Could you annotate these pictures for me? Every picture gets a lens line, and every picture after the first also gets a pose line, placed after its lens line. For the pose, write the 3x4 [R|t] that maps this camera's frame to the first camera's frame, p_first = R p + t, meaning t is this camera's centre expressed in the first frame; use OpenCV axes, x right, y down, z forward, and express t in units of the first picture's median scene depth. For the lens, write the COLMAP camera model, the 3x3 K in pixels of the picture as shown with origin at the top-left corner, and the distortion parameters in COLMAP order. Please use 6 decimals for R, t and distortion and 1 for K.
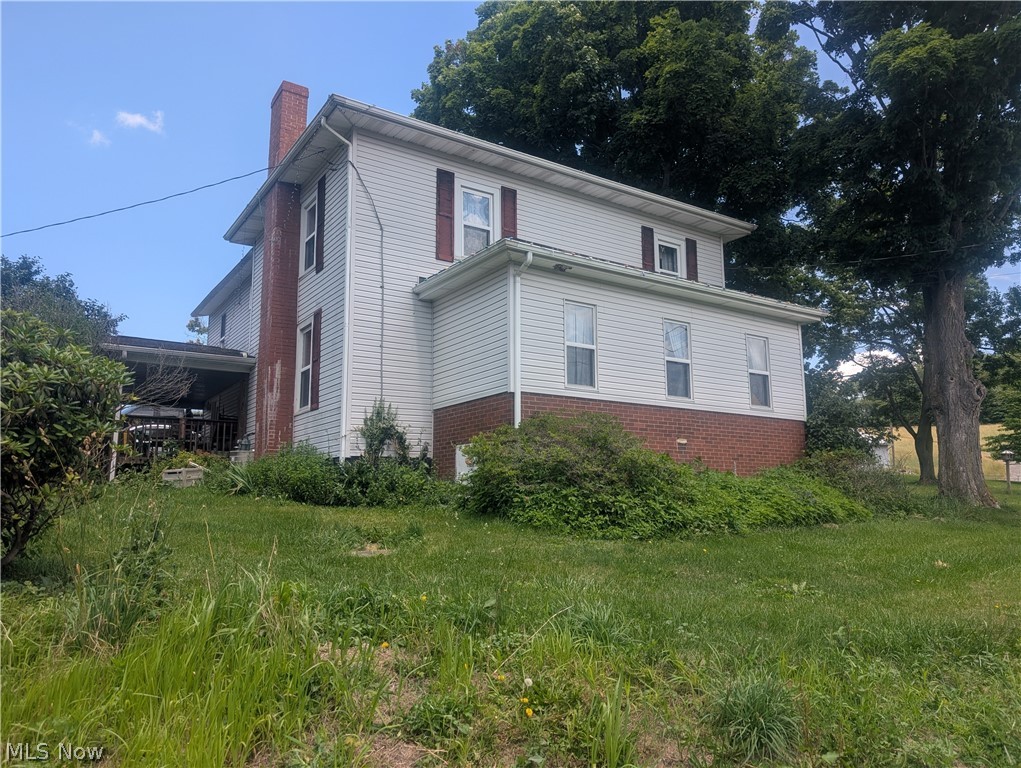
lens RADIAL K [[711.8, 0, 514.1], [0, 711.8, 375.5], [0, 0, 1]] dist [0.035751, -0.027542]
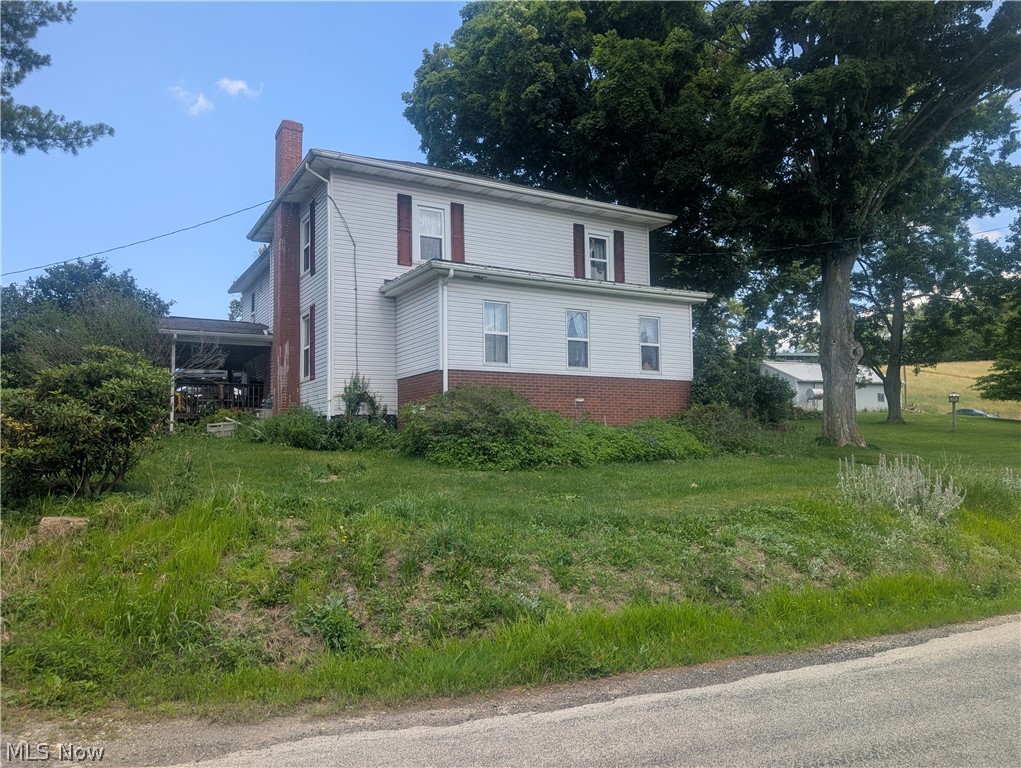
lens RADIAL K [[711.8, 0, 514.1], [0, 711.8, 375.5], [0, 0, 1]] dist [0.035751, -0.027542]
pose [[0.997836, -0.014252, -0.064196, 0.182929], [0.019597, 0.996322, 0.083420, -0.063101], [0.062771, -0.084498, 0.994444, -0.310842]]
